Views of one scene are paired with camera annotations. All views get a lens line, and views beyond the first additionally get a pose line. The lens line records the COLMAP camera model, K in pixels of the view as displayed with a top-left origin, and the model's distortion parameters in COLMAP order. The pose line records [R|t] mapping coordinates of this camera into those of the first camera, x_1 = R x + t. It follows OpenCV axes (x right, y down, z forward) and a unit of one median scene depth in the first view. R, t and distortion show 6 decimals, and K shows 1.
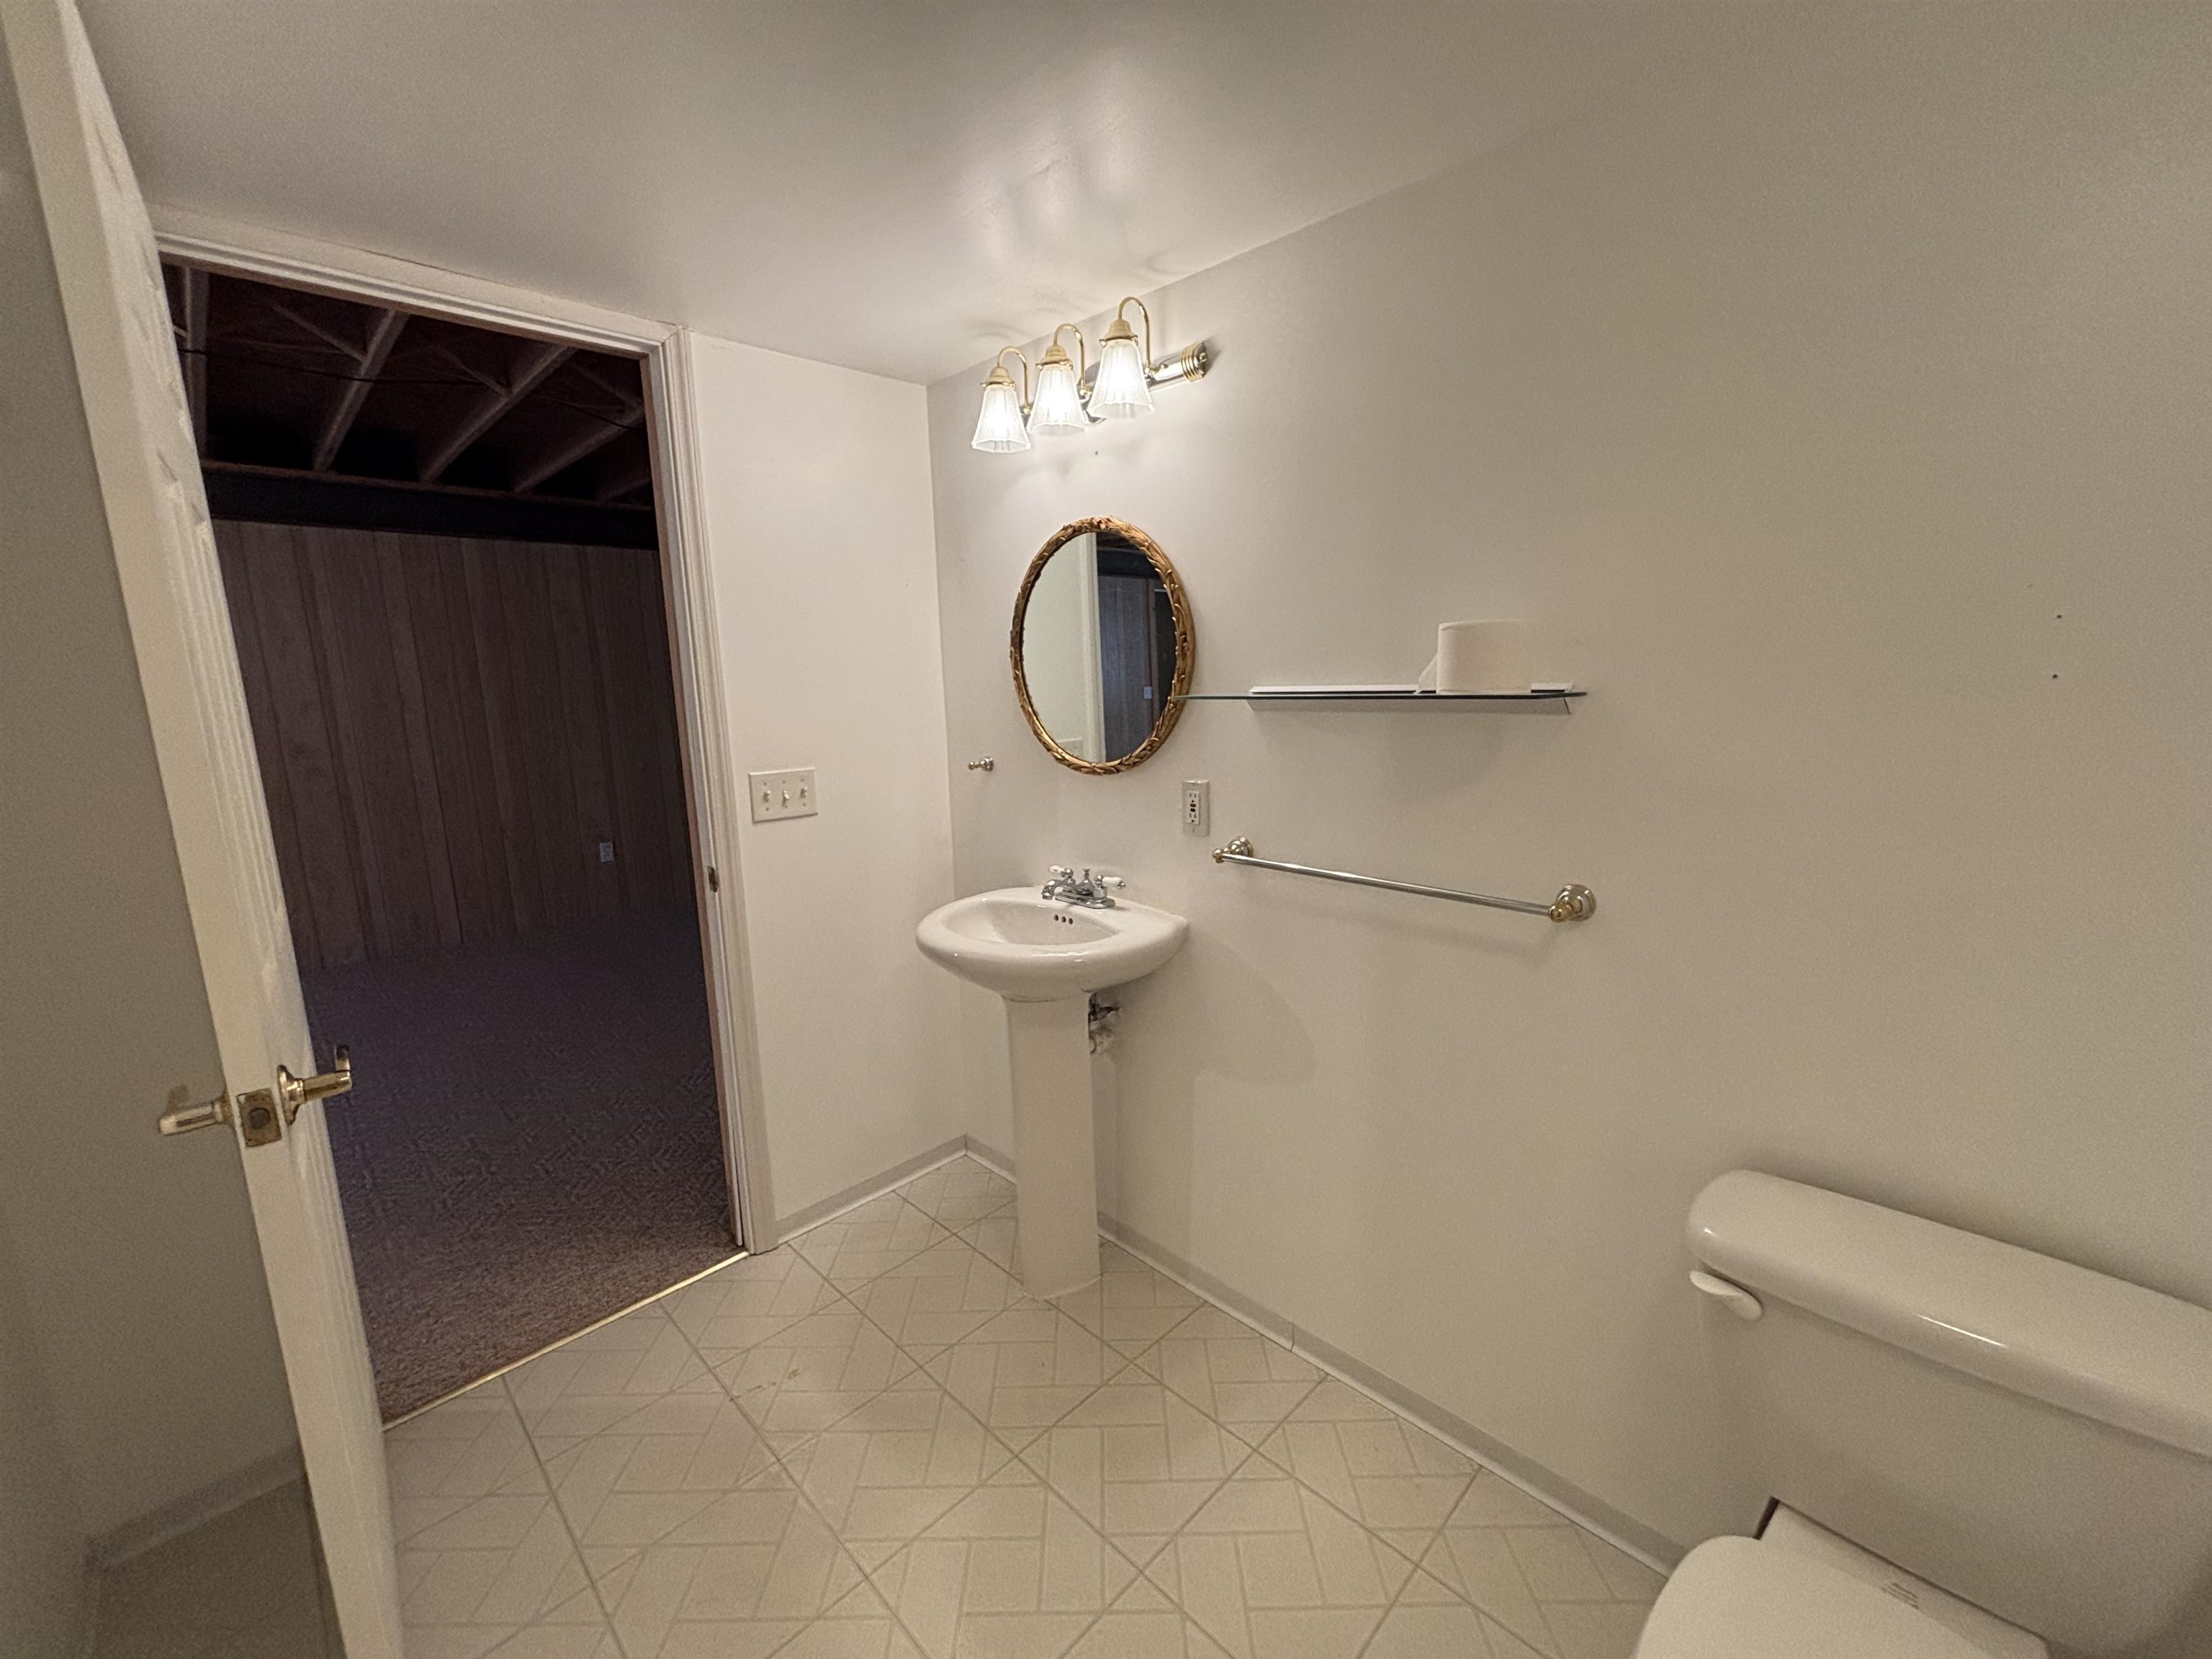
lens RADIAL K [[890.1, 0, 1112.4], [0, 890.1, 836.3], [0, 0, 1]] dist [0.002700, 0.000669]
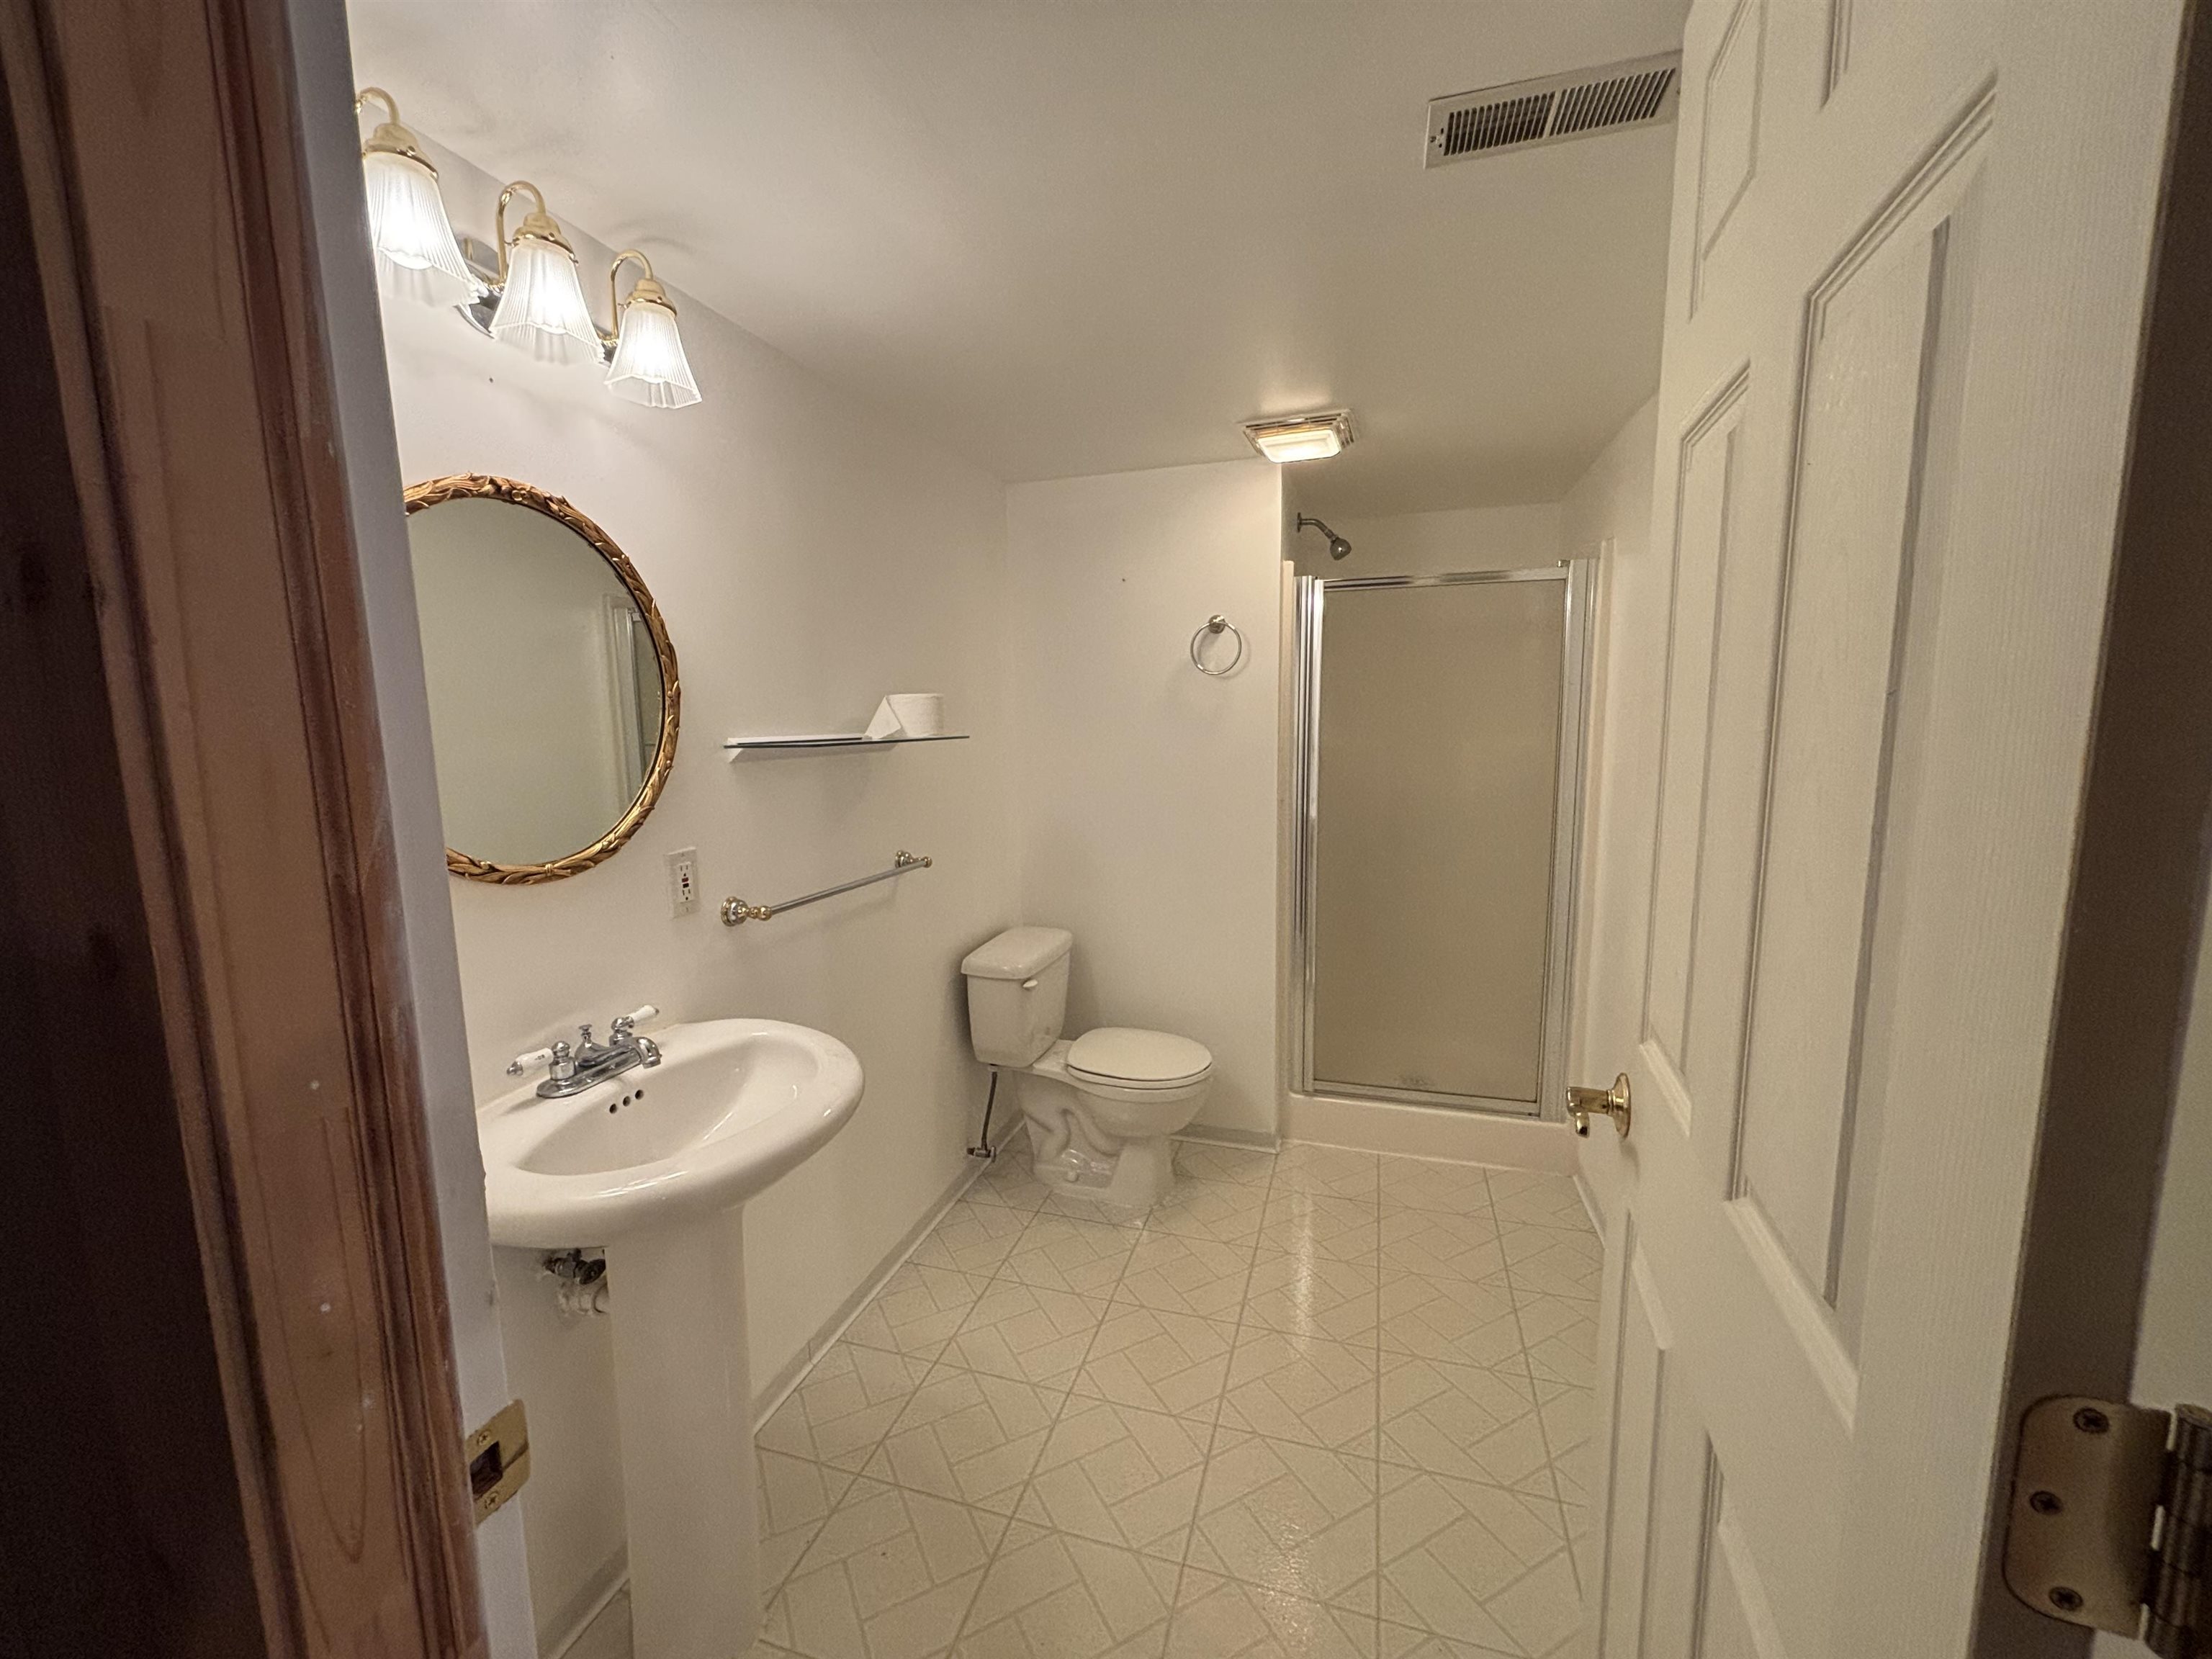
lens RADIAL K [[890.1, 0, 1110.7], [0, 890.1, 829.2], [0, 0, 1]] dist [0.002700, 0.000669]
pose [[-0.464972, -0.082645, 0.881459, -0.903475], [0.179953, 0.966026, 0.185500, -0.177540], [-0.866843, 0.244874, -0.434303, 1.082830]]
